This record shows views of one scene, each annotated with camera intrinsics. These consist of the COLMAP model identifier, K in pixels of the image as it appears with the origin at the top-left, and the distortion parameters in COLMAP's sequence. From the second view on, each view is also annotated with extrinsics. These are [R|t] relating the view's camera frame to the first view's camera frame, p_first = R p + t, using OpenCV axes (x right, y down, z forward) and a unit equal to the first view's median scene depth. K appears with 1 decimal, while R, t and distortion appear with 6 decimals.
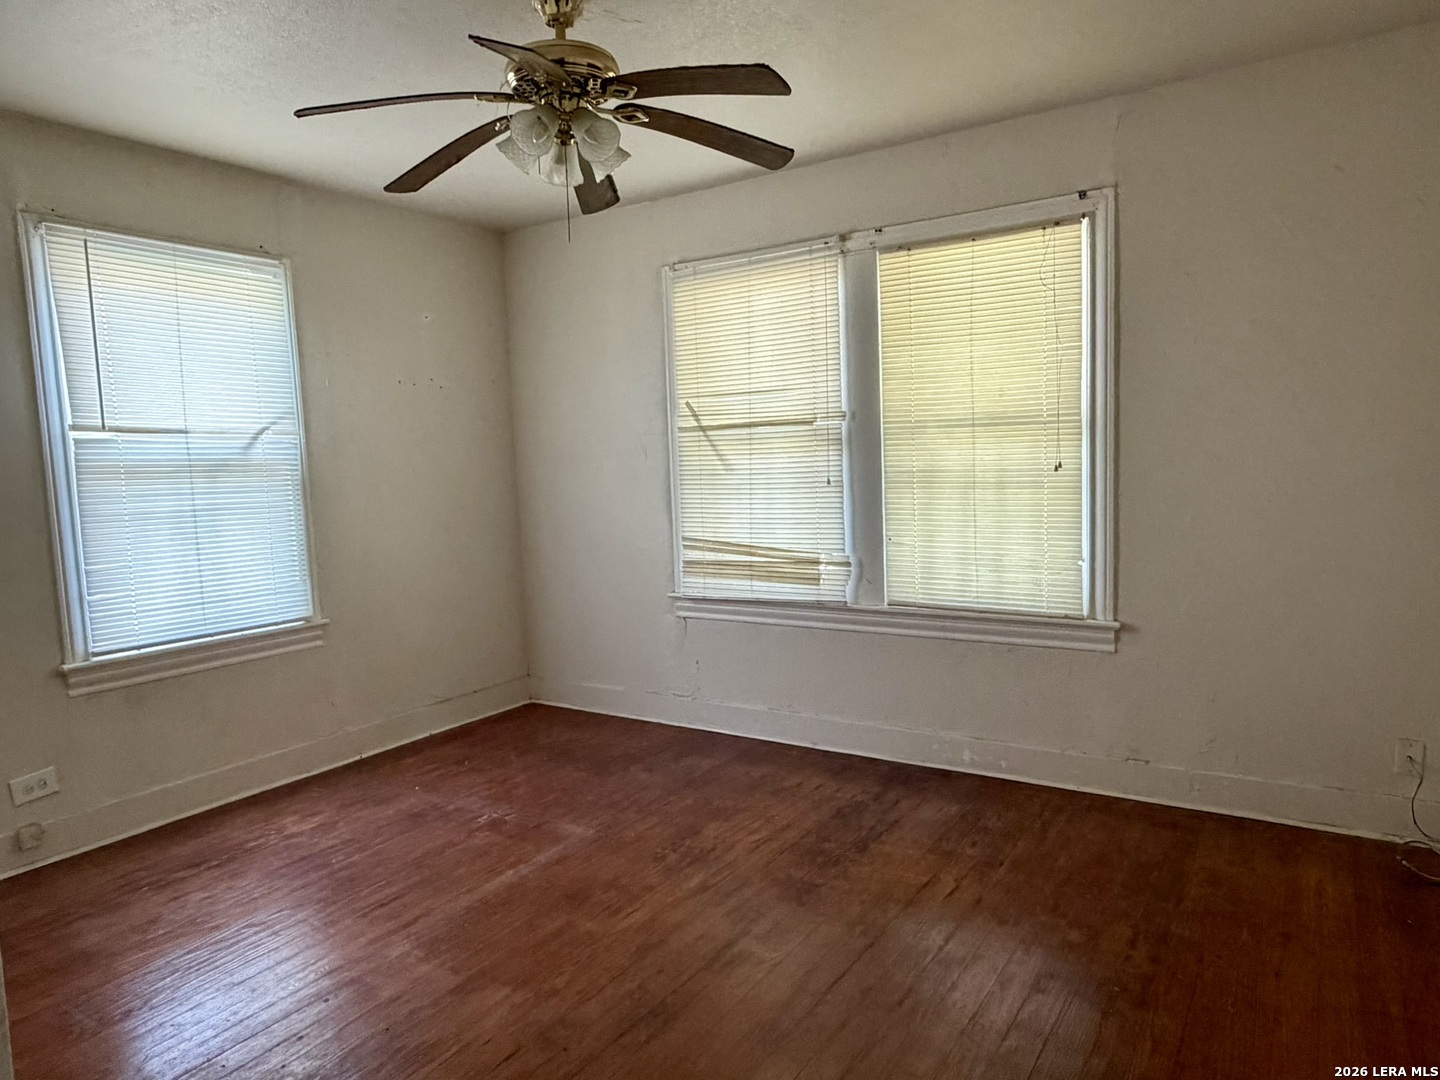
lens RADIAL K [[939.2, 0, 712.7], [0, 939.2, 540.1], [0, 0, 1]] dist [0.002909, 0.003373]
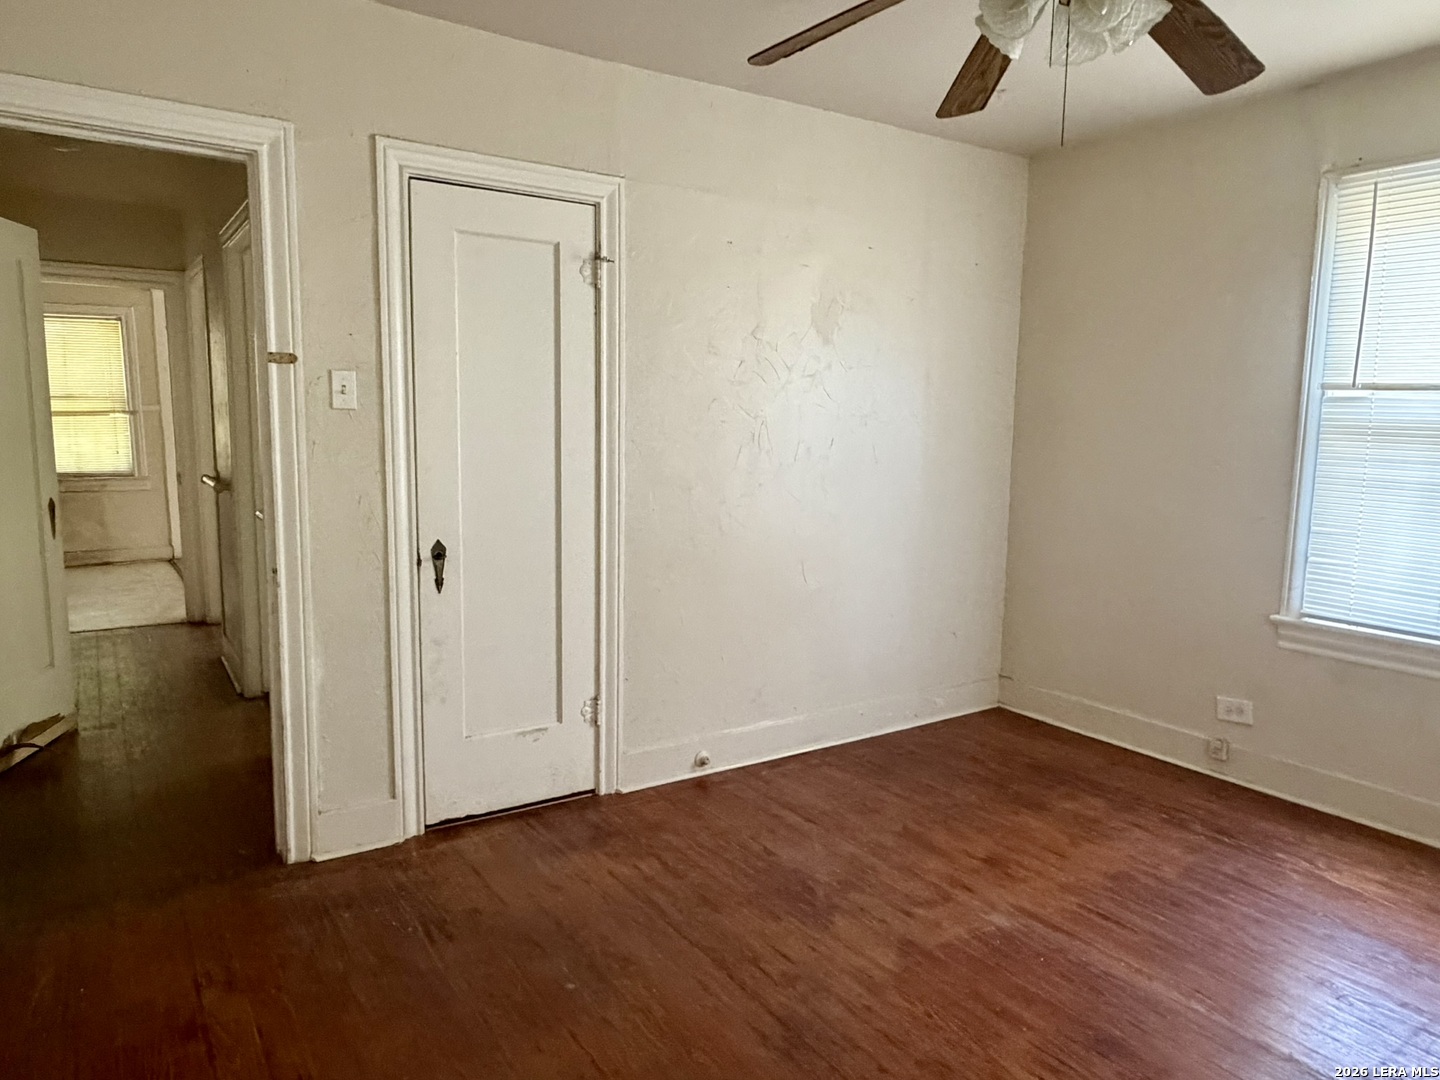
lens RADIAL K [[939.2, 0, 712.7], [0, 939.2, 540.1], [0, 0, 1]] dist [0.002909, 0.003373]
pose [[-0.385220, 0.152512, -0.910135, 0.489715], [-0.077583, 0.977405, 0.196622, -0.104839], [0.919558, 0.146354, -0.364683, 0.785078]]
